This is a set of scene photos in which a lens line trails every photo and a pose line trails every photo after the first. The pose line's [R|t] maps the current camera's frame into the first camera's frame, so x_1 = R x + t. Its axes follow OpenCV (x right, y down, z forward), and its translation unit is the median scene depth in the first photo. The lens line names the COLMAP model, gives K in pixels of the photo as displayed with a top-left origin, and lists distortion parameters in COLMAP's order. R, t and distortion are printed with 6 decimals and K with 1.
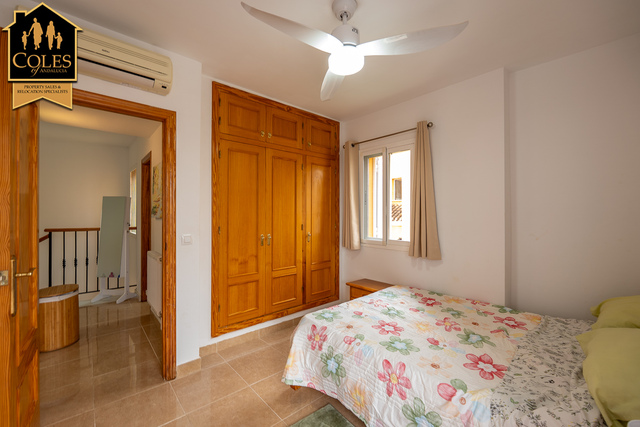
lens RADIAL K [[272.5, 0, 316.4], [0, 272.5, 213.8], [0, 0, 1]] dist [-0.002603, -0.000774]
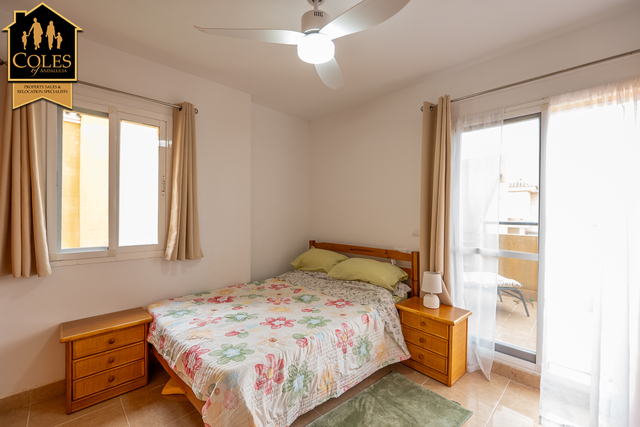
lens RADIAL K [[272.5, 0, 316.0], [0, 272.5, 215.2], [0, 0, 1]] dist [-0.002603, -0.000774]
pose [[-0.071232, -0.005589, 0.997444, -0.687376], [-0.009782, 0.999940, 0.004904, 0.013175], [-0.997412, -0.009407, -0.071282, 0.855243]]
